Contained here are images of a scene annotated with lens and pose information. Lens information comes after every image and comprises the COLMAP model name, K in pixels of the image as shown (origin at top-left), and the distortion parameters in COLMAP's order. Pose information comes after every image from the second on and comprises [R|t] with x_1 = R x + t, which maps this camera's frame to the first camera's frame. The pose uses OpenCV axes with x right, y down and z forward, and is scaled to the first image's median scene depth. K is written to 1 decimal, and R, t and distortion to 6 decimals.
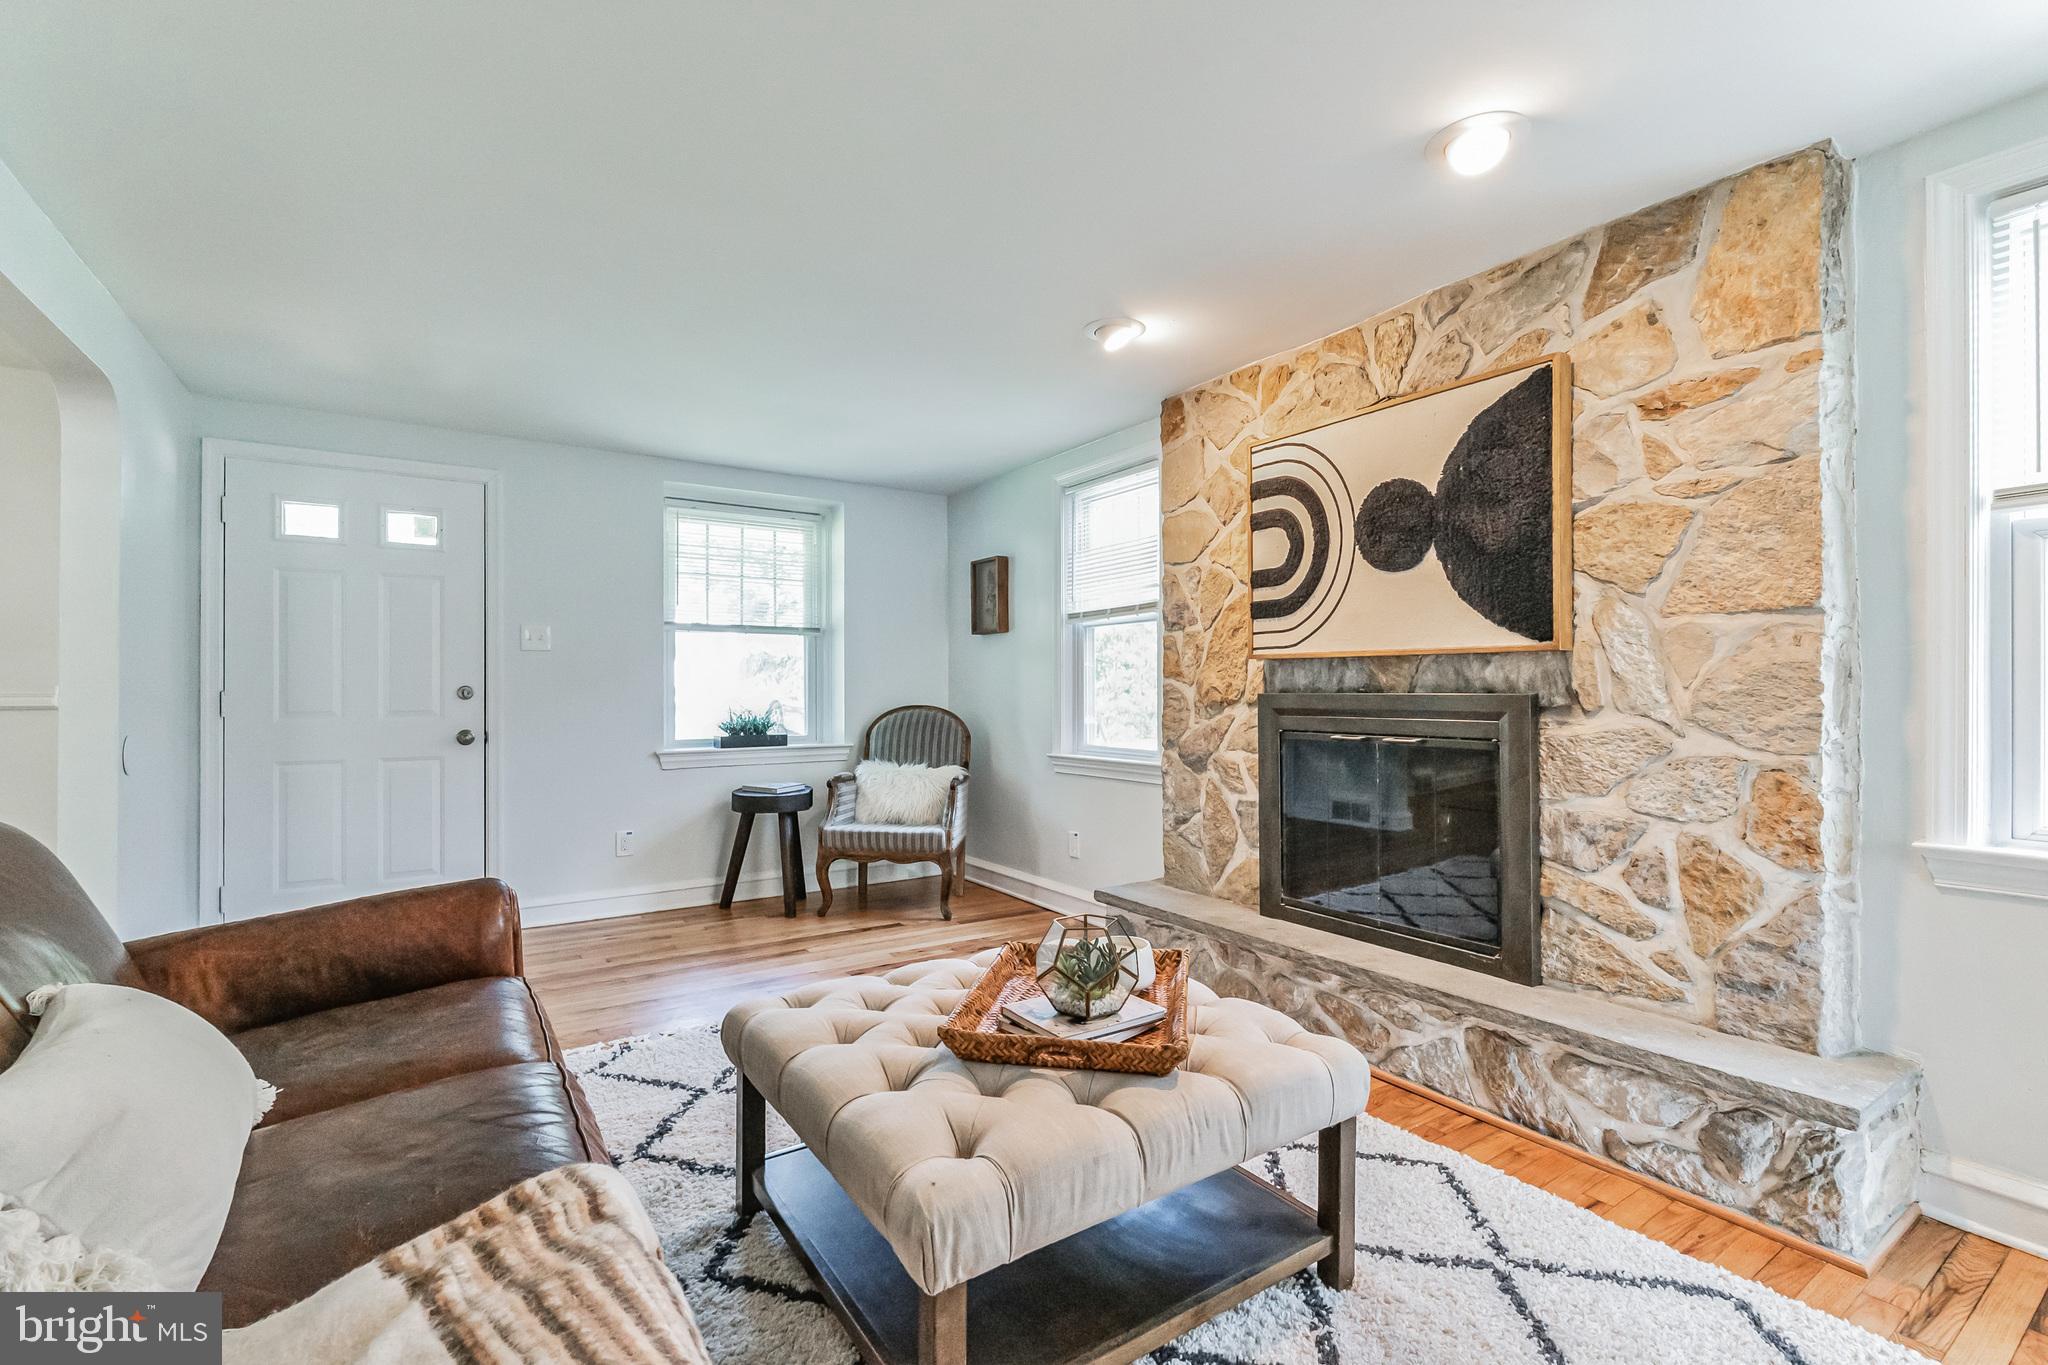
lens RADIAL K [[906.4, 0, 1018.9], [0, 906.4, 684.3], [0, 0, 1]] dist [0.000147, -0.000371]
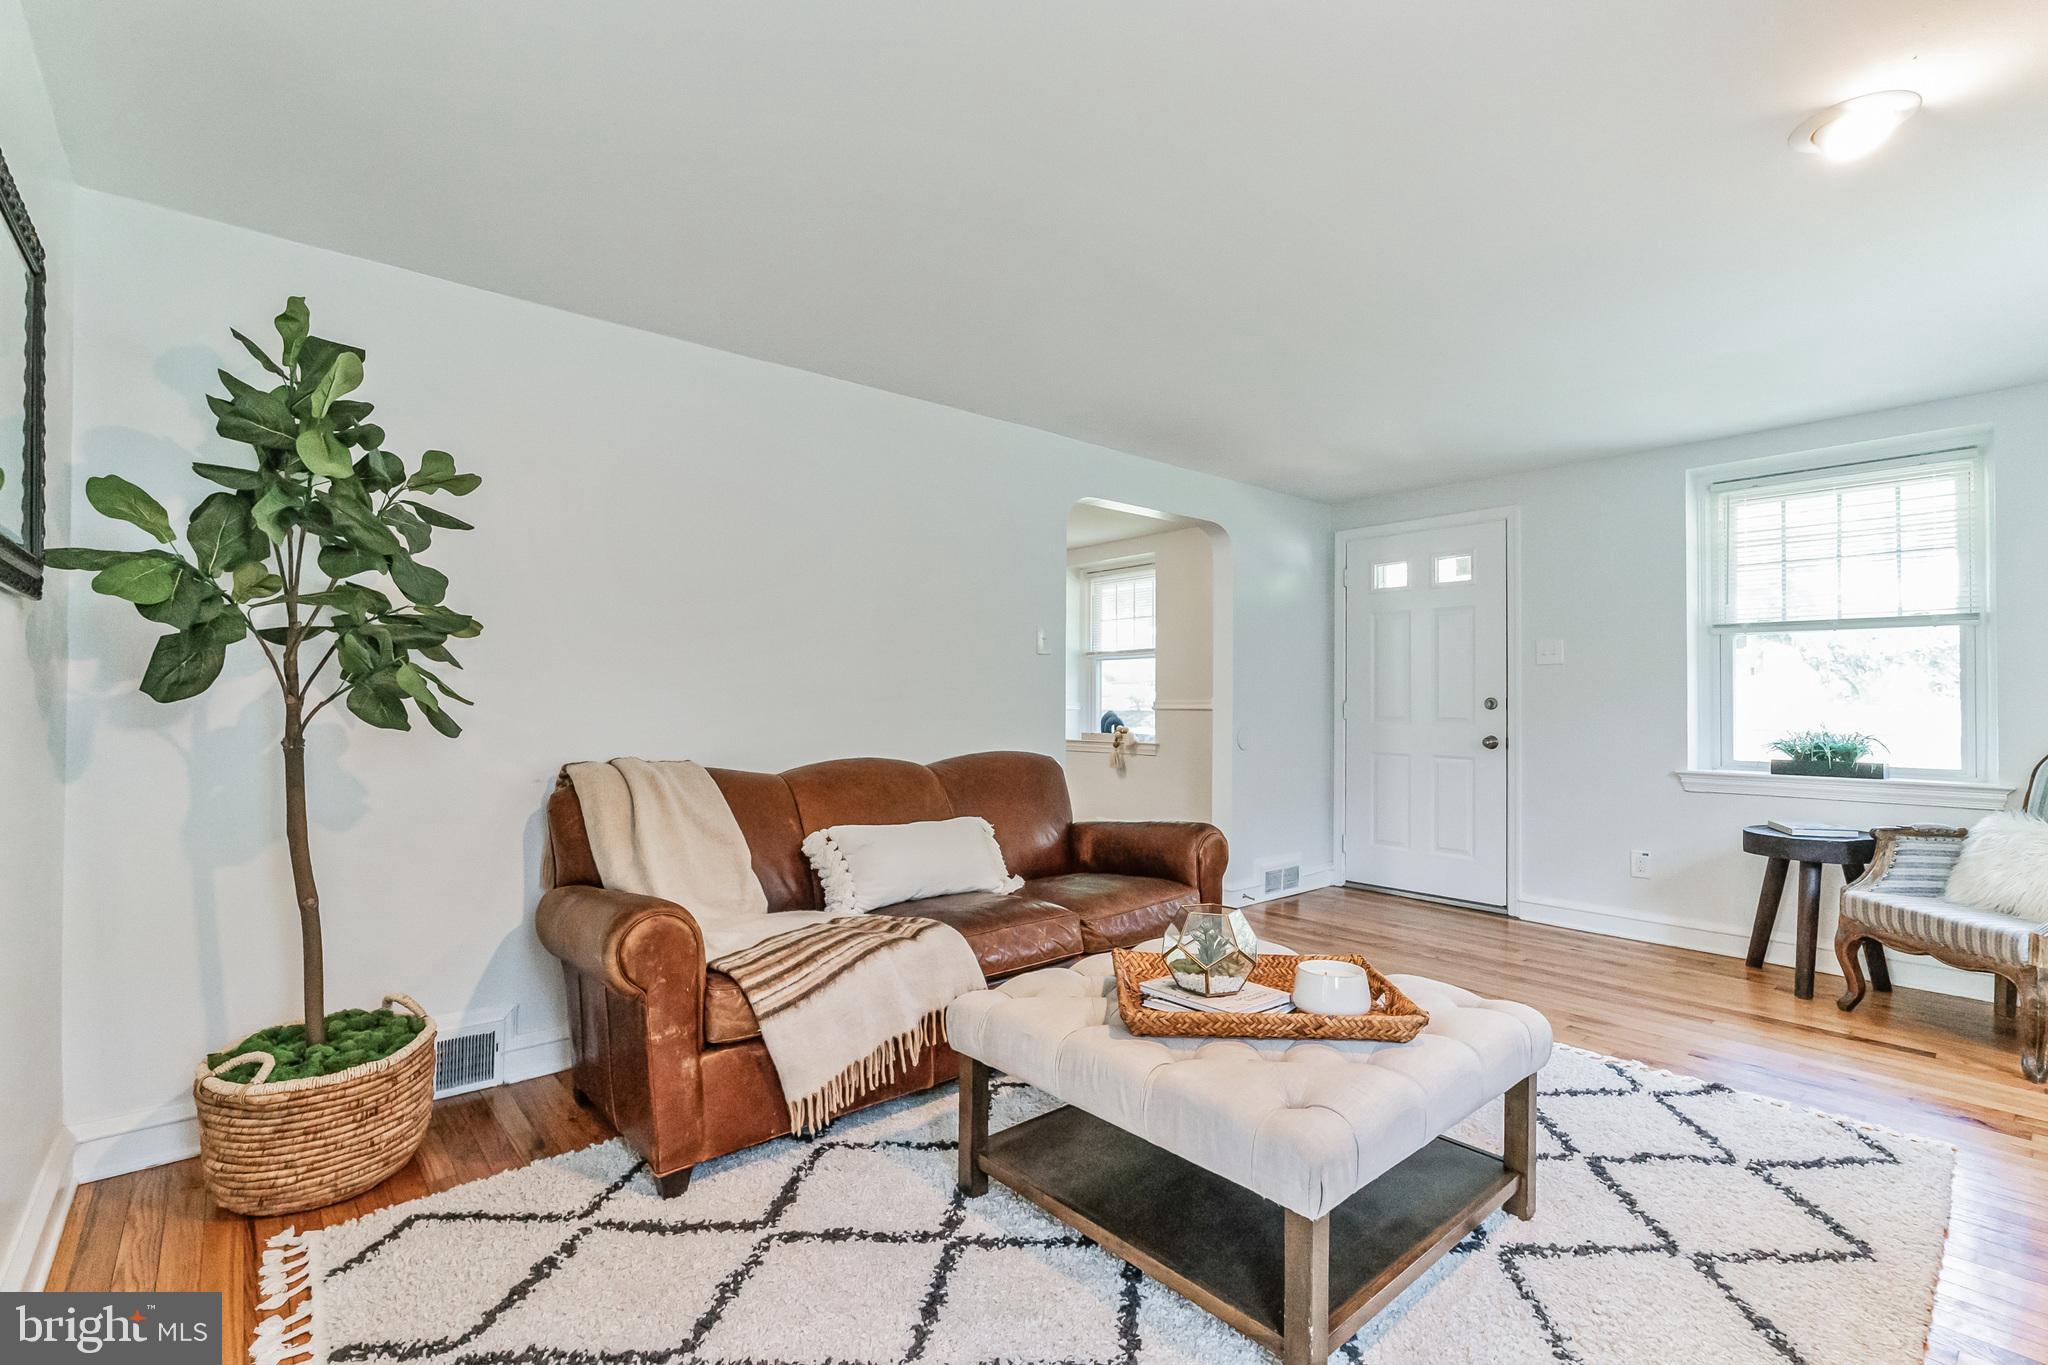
lens RADIAL K [[906.4, 0, 1016.5], [0, 906.4, 690.9], [0, 0, 1]] dist [0.000147, -0.000371]
pose [[0.128809, -0.007372, -0.991642, 0.698422], [-0.000301, 0.999972, -0.007473, 0.002591], [0.991669, 0.001261, 0.128803, 0.384073]]
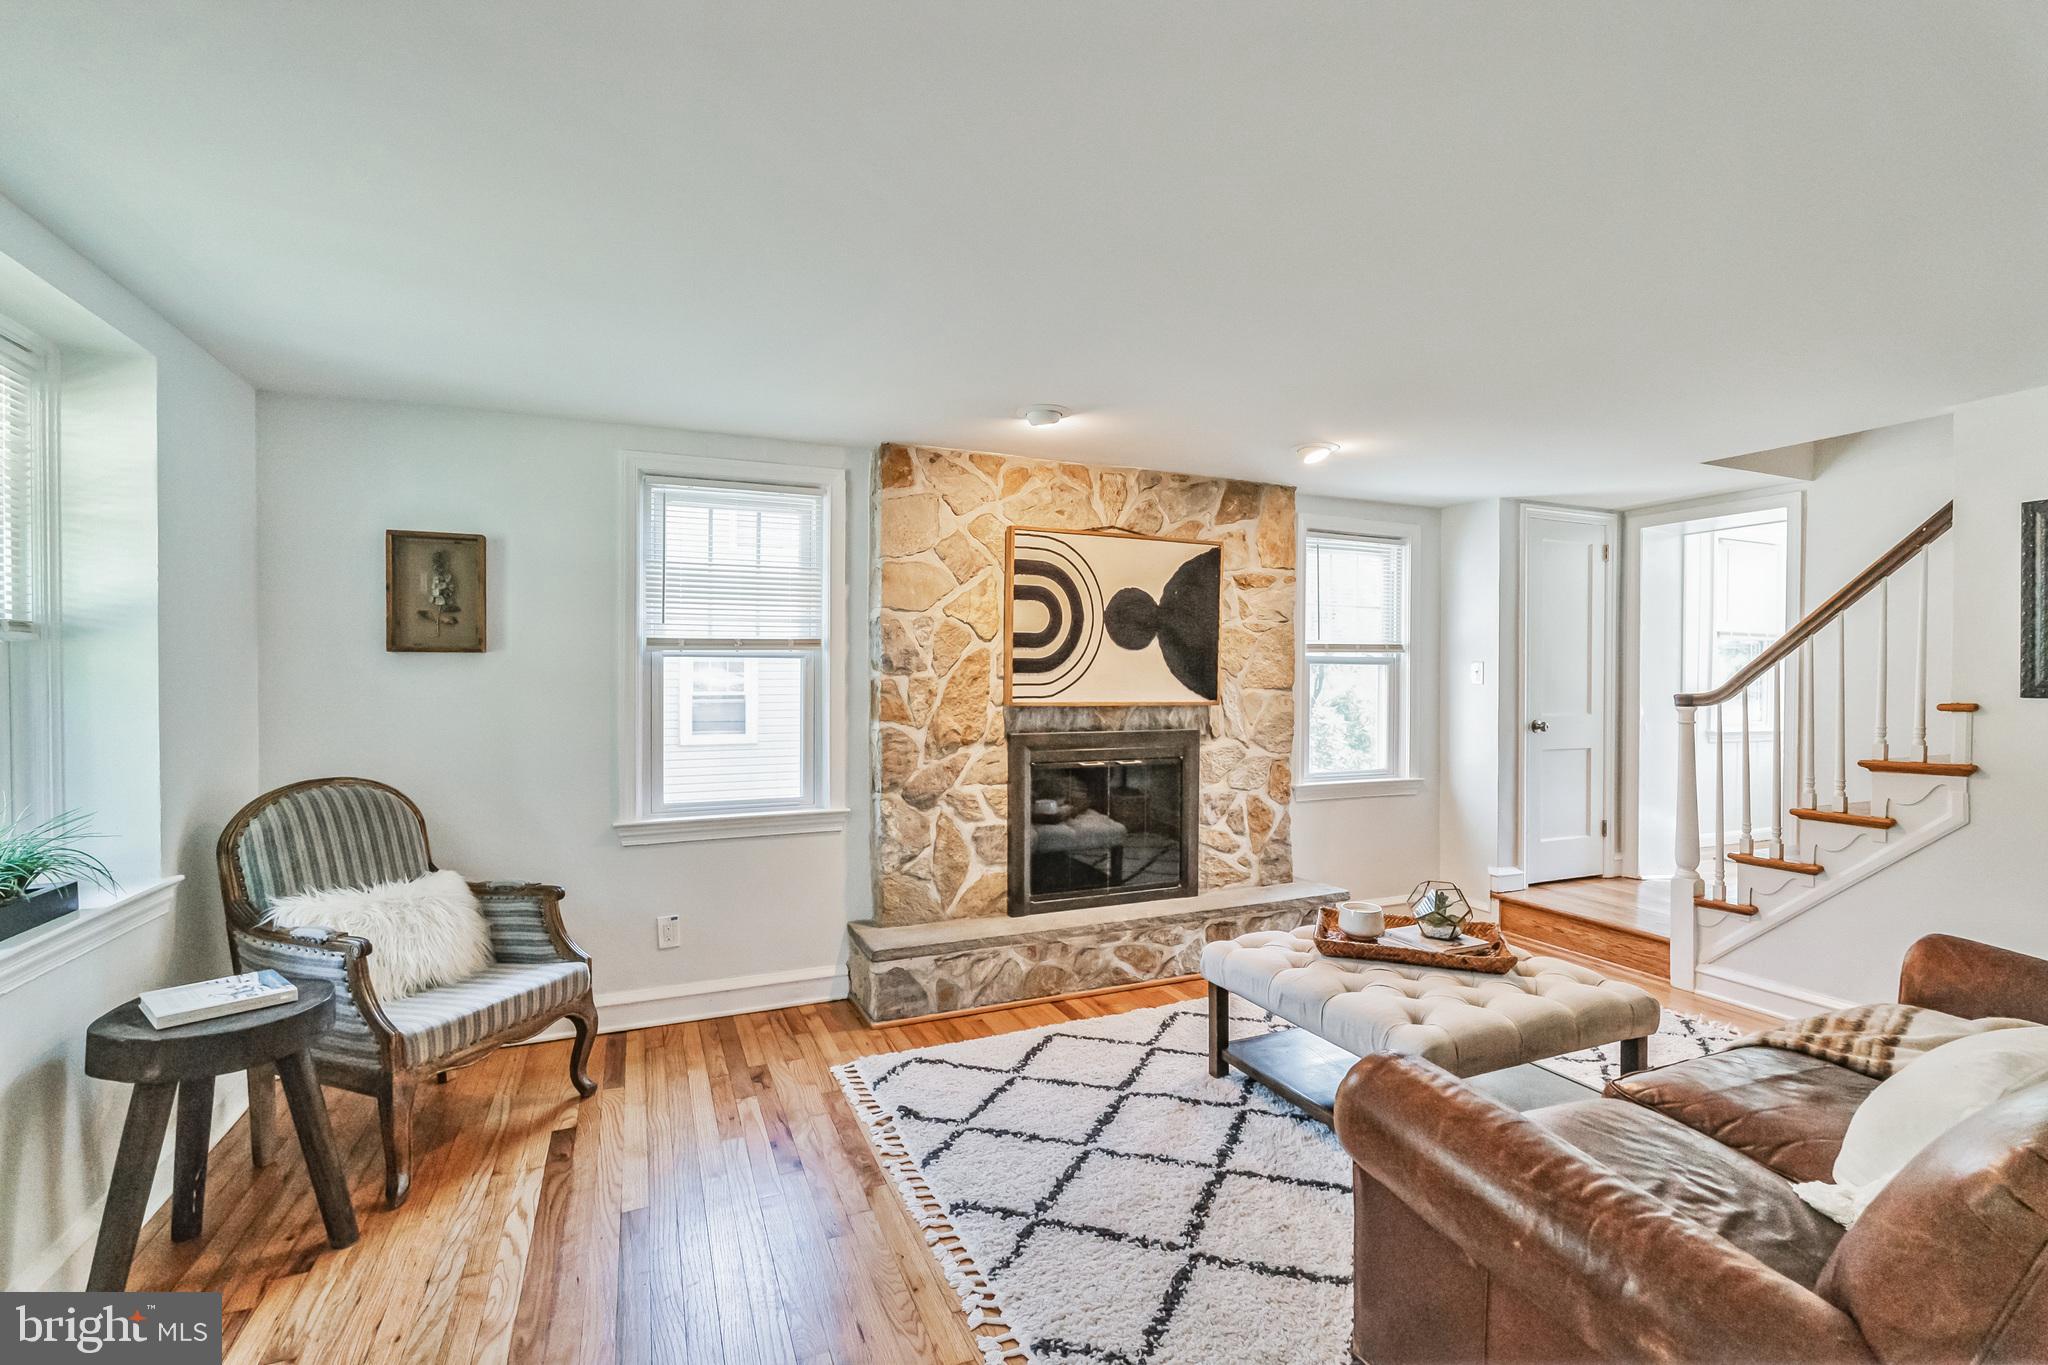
lens RADIAL K [[906.4, 0, 1005.1], [0, 906.4, 687.0], [0, 0, 1]] dist [0.000147, -0.000371]
pose [[0.179028, -0.008528, 0.983807, -1.075793], [-0.006753, 0.999928, 0.009896, -0.075610], [-0.983821, -0.008415, 0.178958, 0.926439]]
